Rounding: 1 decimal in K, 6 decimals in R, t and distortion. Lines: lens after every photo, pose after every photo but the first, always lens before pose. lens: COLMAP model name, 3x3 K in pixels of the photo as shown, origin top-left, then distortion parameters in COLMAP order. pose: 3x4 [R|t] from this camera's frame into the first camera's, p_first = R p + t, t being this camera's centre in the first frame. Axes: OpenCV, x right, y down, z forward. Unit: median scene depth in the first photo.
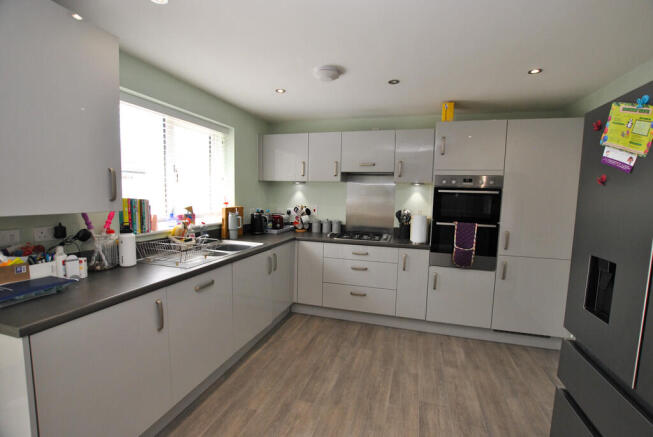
lens RADIAL K [[285.7, 0, 326.7], [0, 285.7, 221.3], [0, 0, 1]] dist [-0.027145, 0.002865]
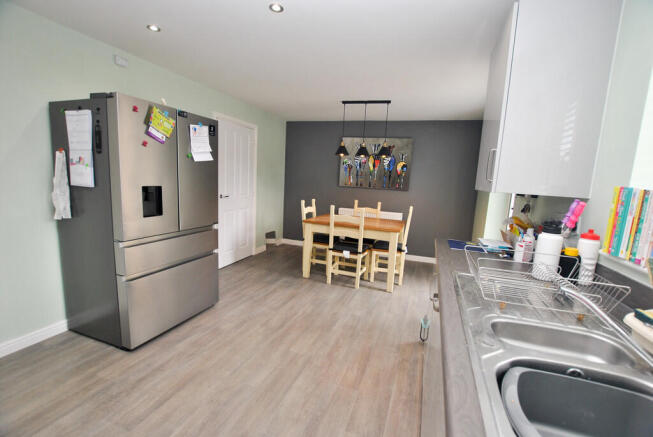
lens RADIAL K [[285.7, 0, 327.5], [0, 285.7, 220.7], [0, 0, 1]] dist [-0.027145, 0.002865]
pose [[-0.996186, -0.083450, 0.025488, -0.172234], [-0.075376, 0.970174, 0.230394, -0.108944], [-0.043954, 0.227594, -0.972764, 1.719108]]
